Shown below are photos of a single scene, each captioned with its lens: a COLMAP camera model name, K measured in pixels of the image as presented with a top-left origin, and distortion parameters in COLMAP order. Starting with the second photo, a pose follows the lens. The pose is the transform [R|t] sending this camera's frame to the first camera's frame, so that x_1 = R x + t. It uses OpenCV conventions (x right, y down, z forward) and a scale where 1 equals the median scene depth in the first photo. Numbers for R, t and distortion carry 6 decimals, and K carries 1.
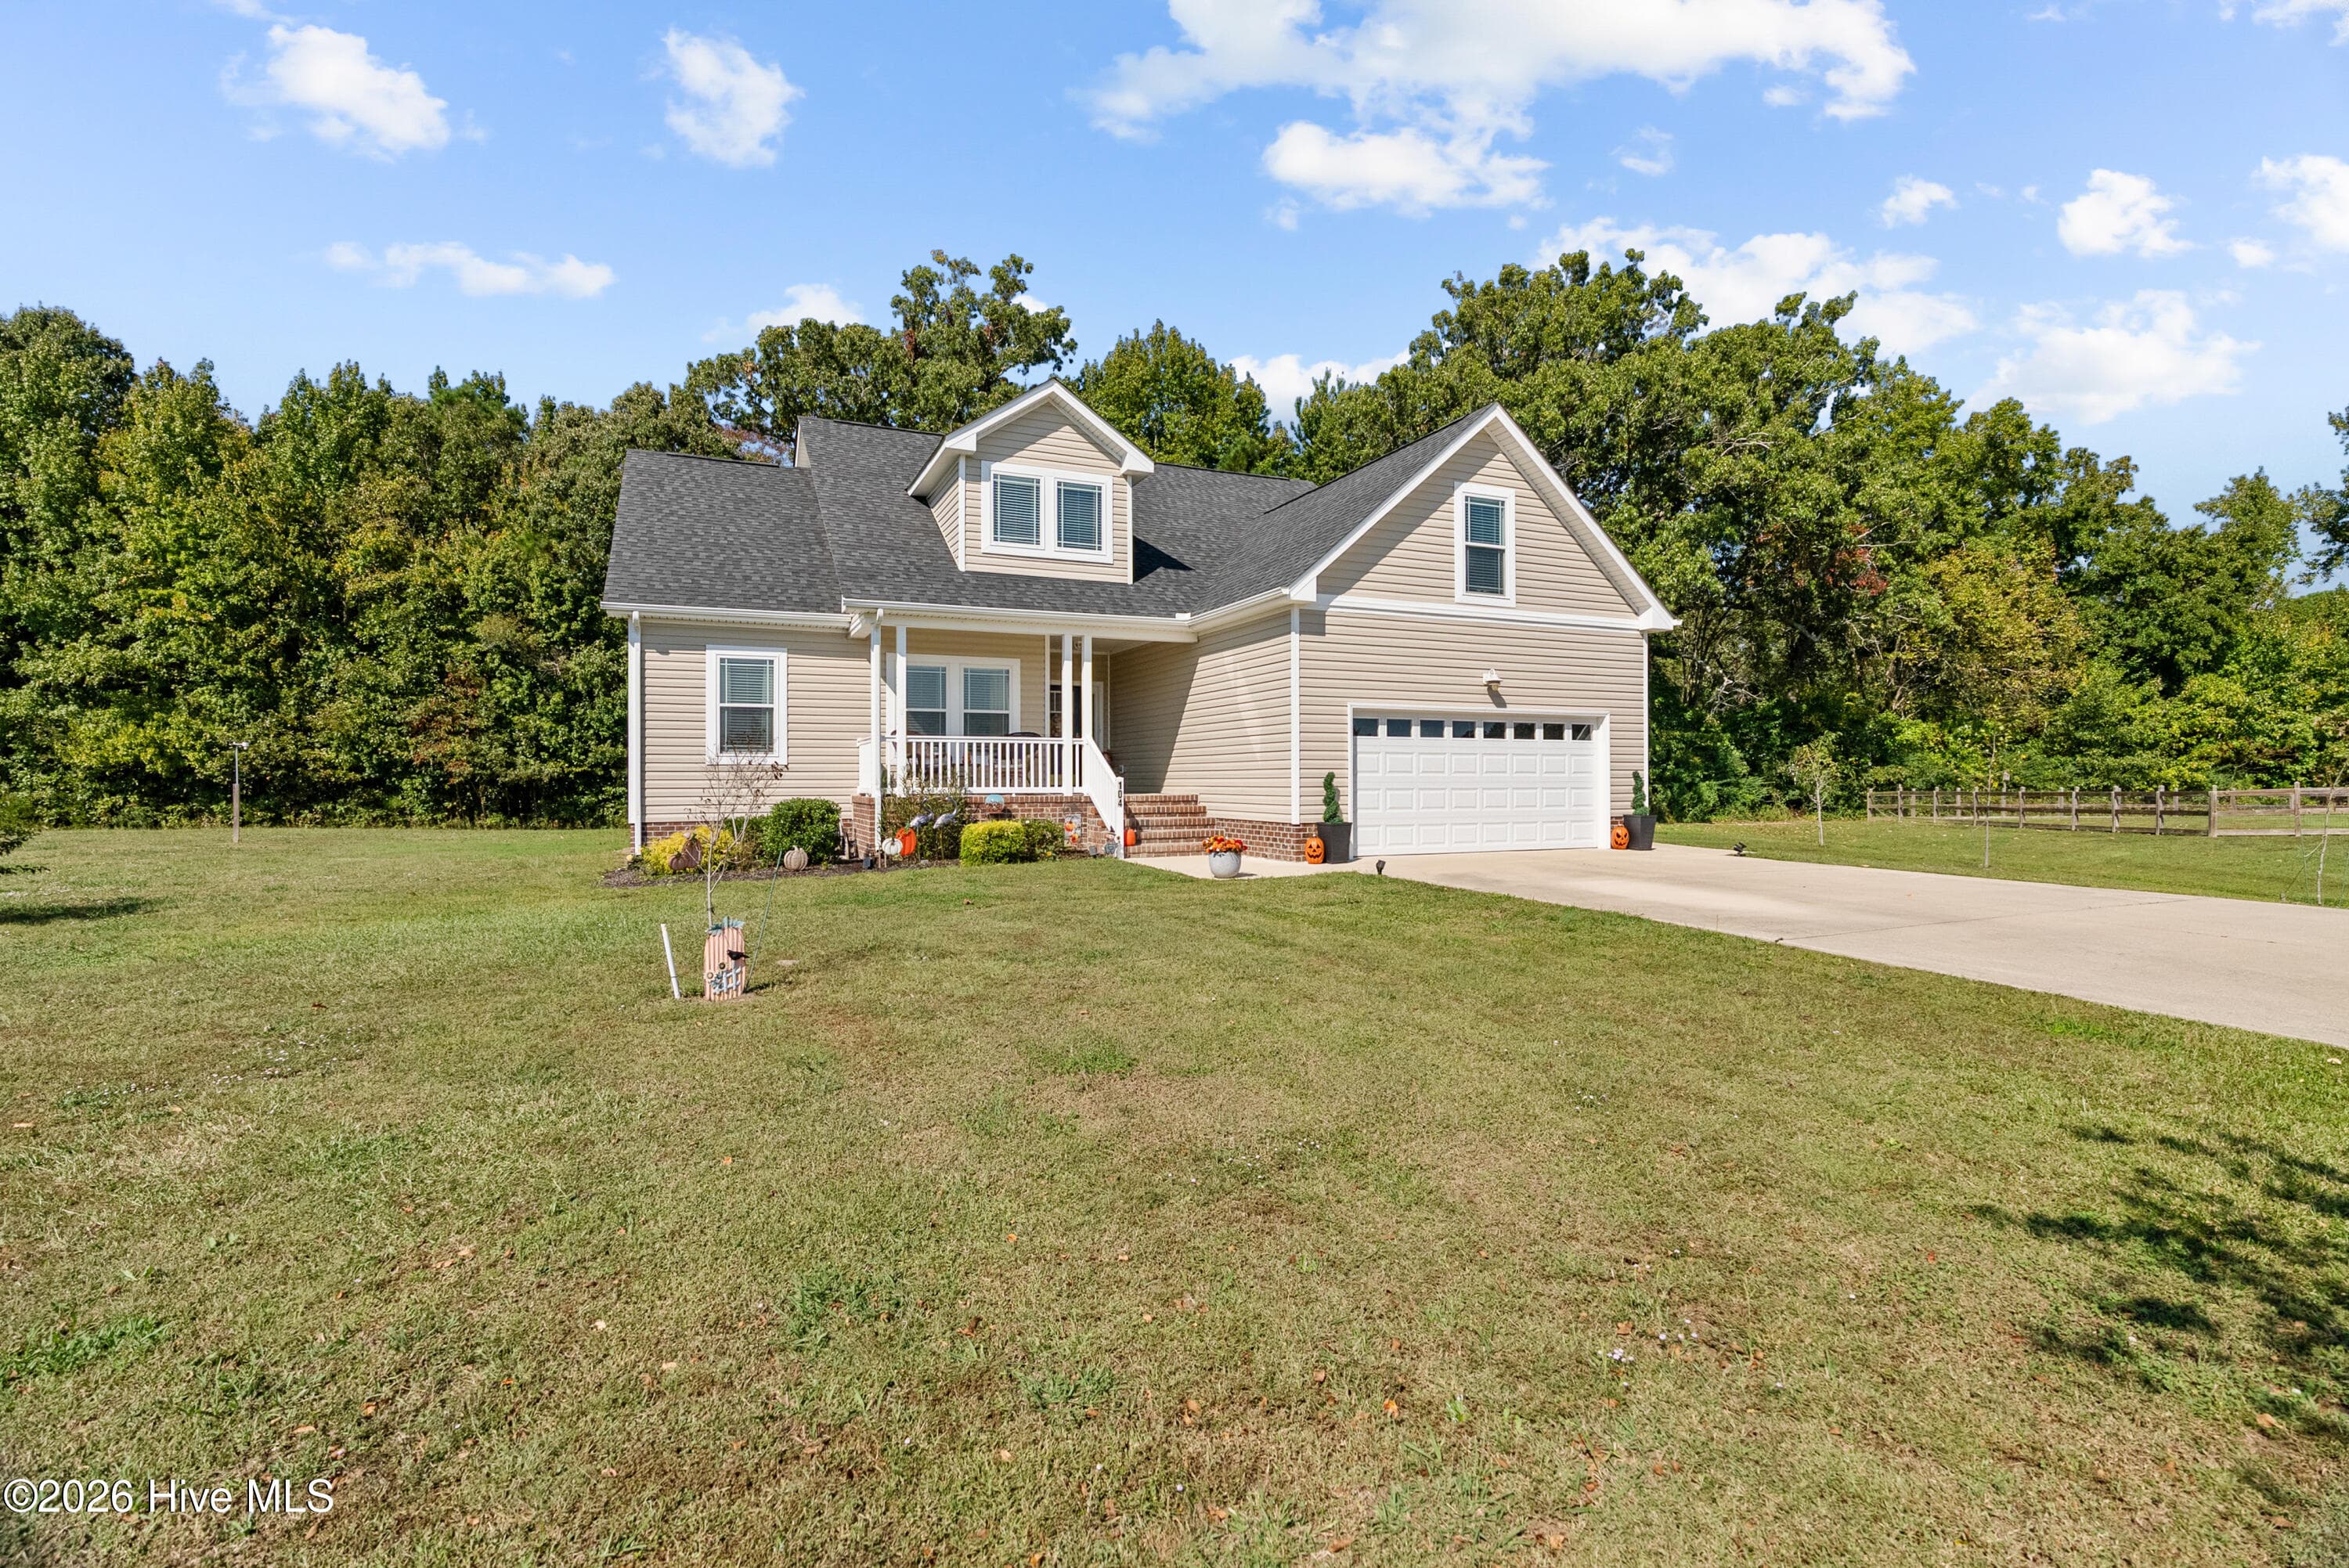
lens RADIAL K [[1064.1, 0, 1174.5], [0, 1064.1, 784.0], [0, 0, 1]] dist [-0.002633, 0.000799]
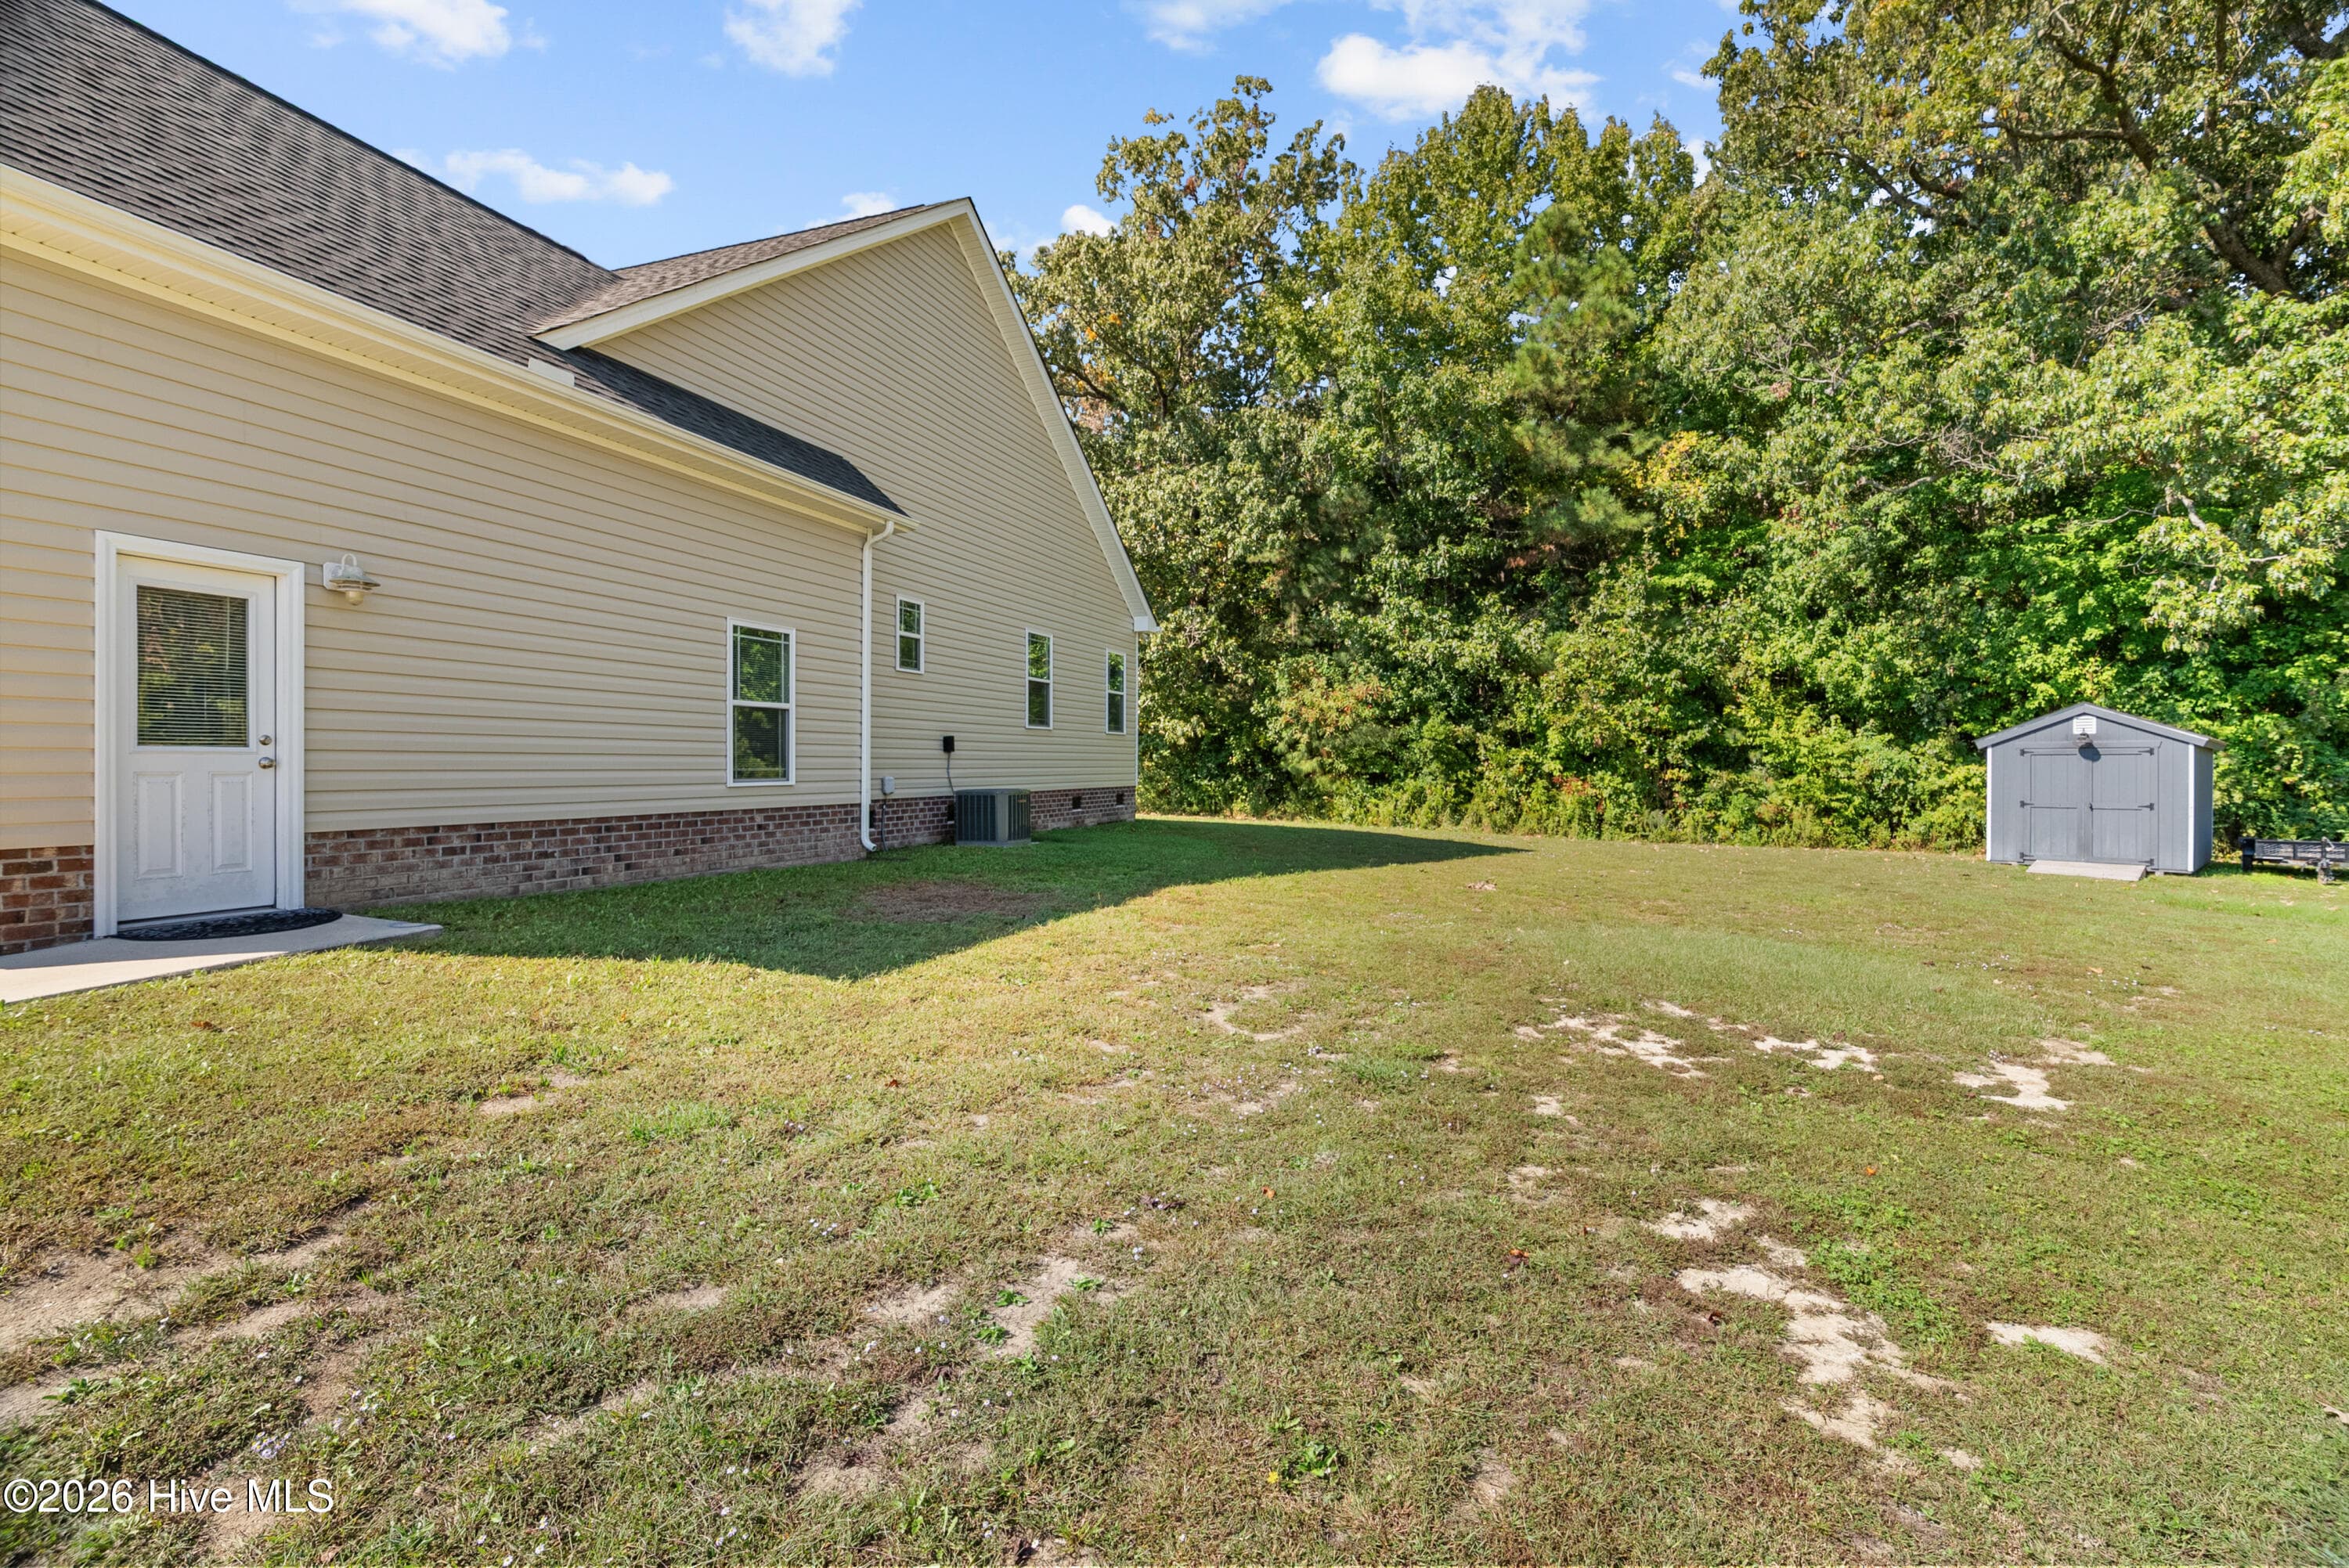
lens RADIAL K [[1053.0, 0, 1177.2], [0, 1053.0, 764.5], [0, 0, 1]] dist [-0.003378, -0.000444]
pose [[0.723973, 0.005531, -0.689806, 0.859082], [-0.007289, 0.999973, 0.000368, 0.005379], [0.689789, 0.004762, 0.723995, 1.038670]]
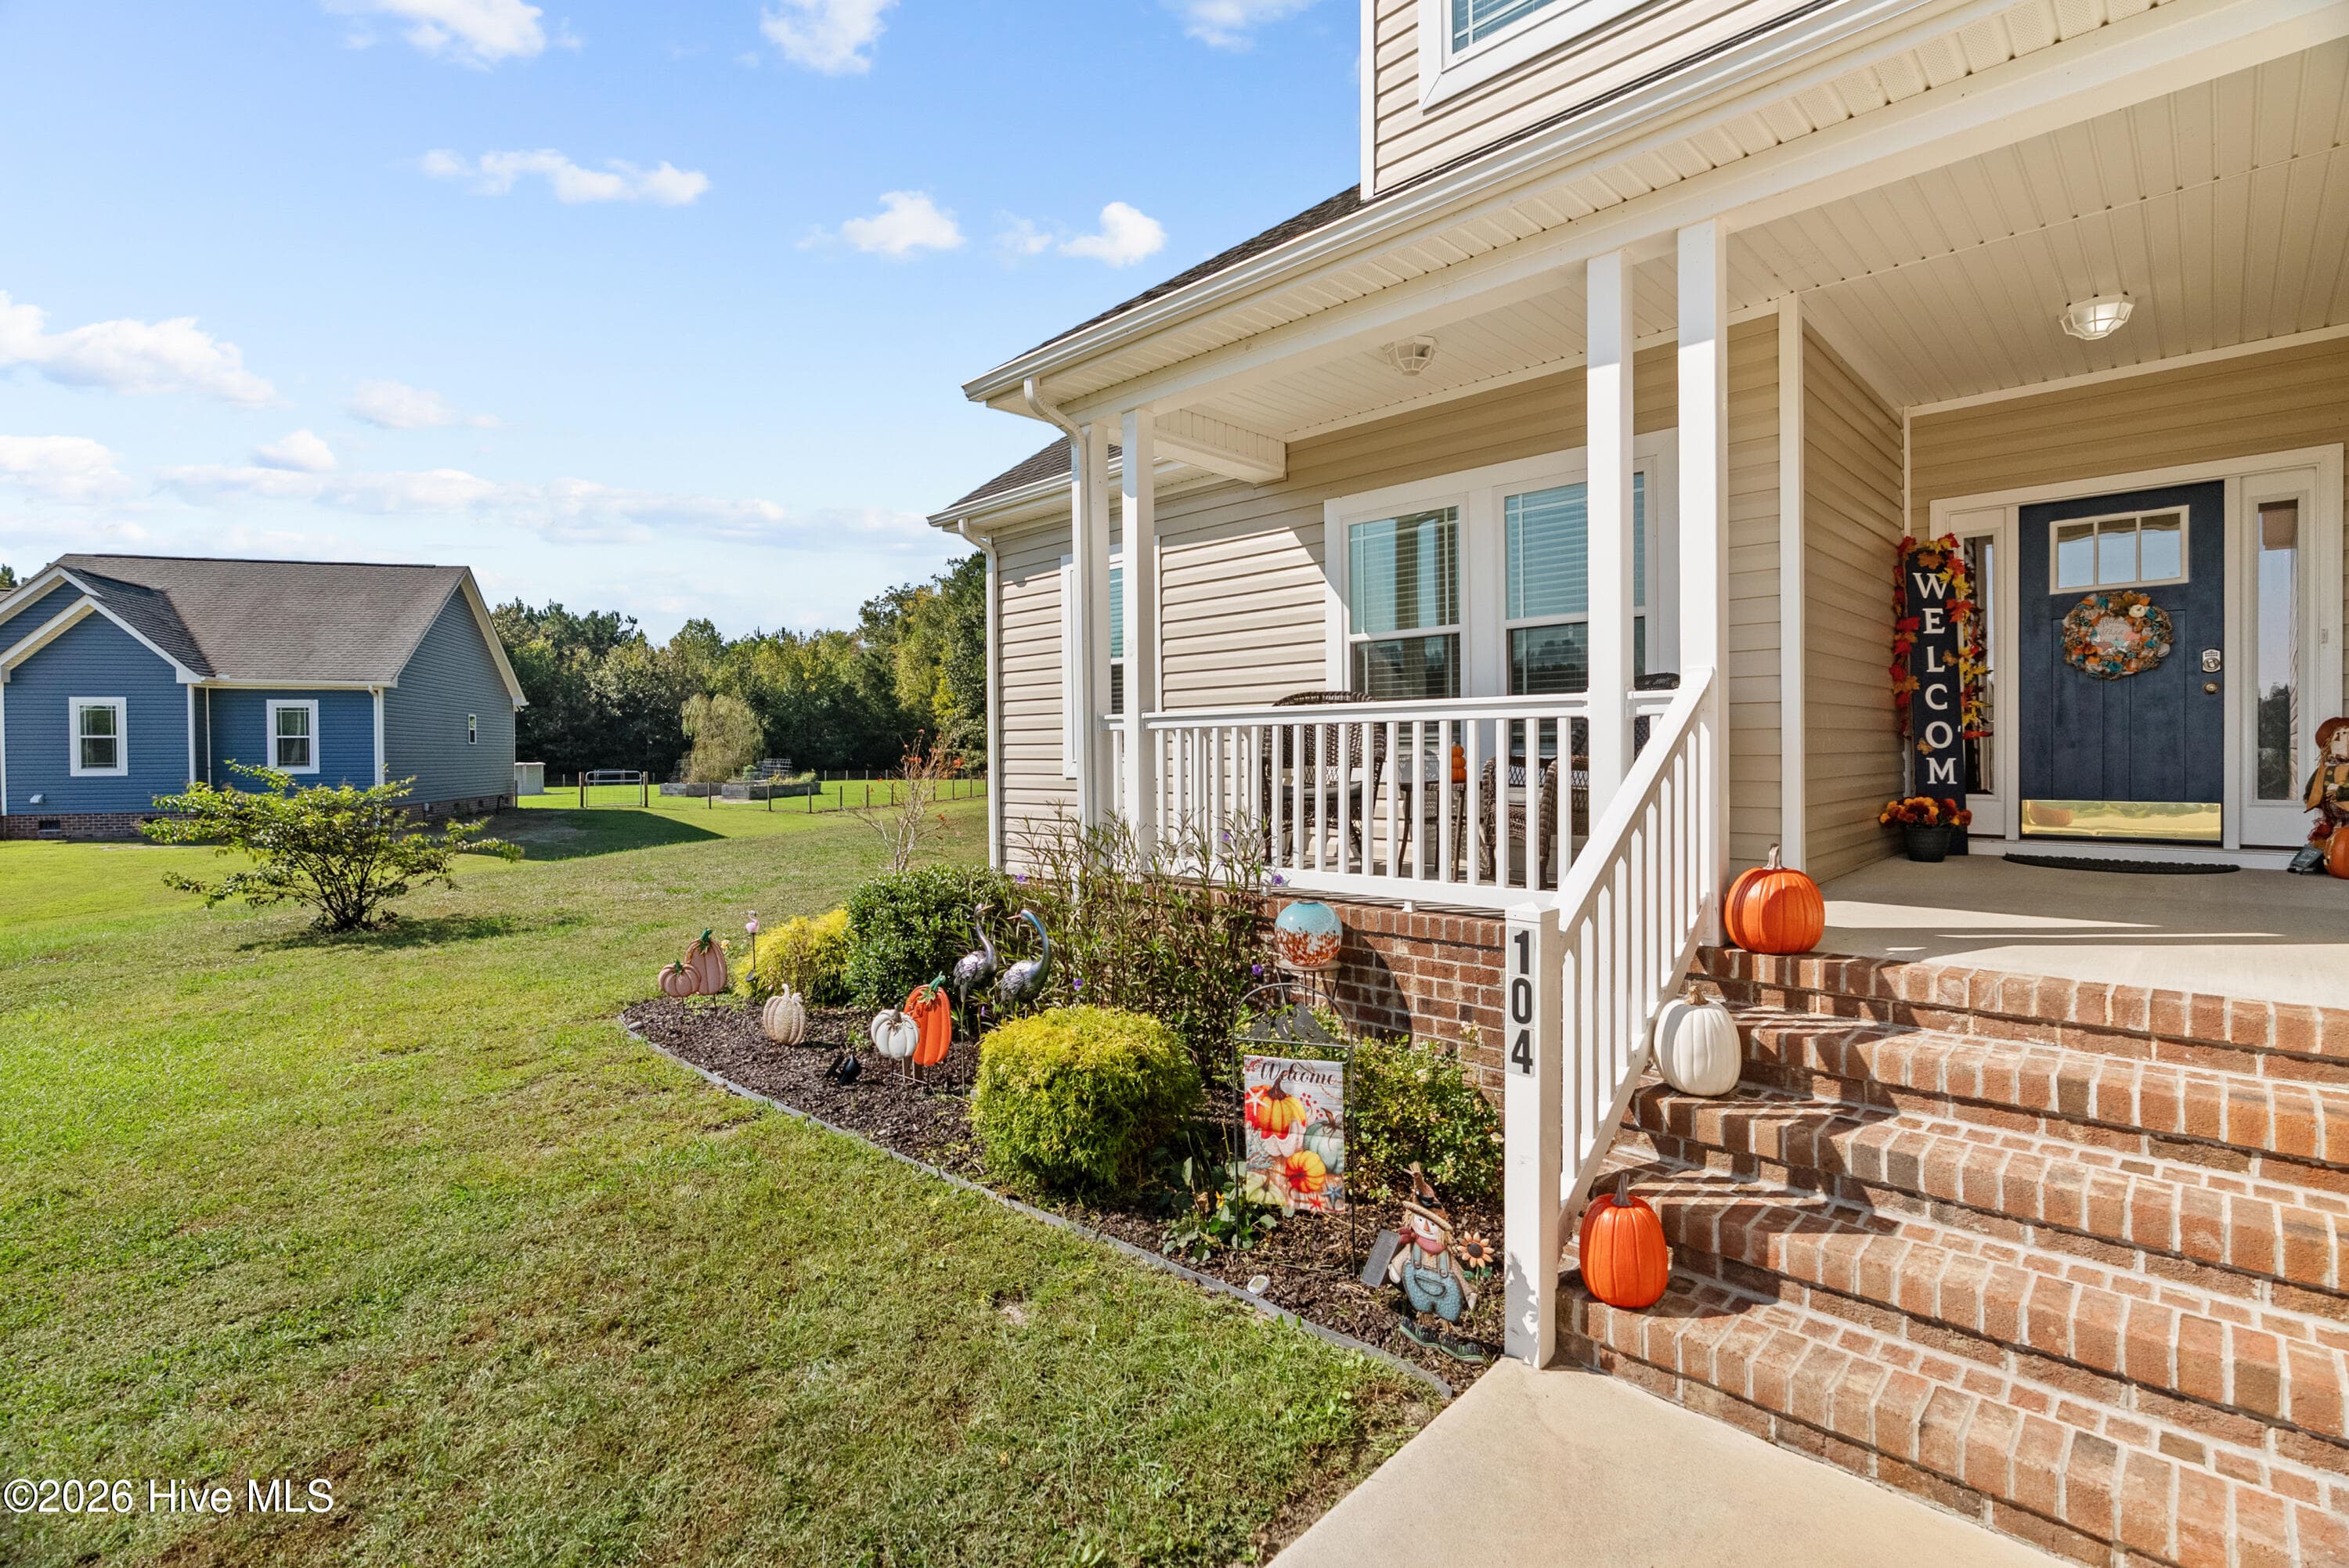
lens RADIAL K [[1061.9, 0, 1178.3], [0, 1061.9, 769.5], [0, 0, 1]] dist [-0.001184, 0.000822]
pose [[0.369766, 0.014317, -0.929015, 0.079833], [0.003781, 0.999850, 0.016914, -0.028385], [0.929117, -0.009767, 0.369656, 0.778687]]
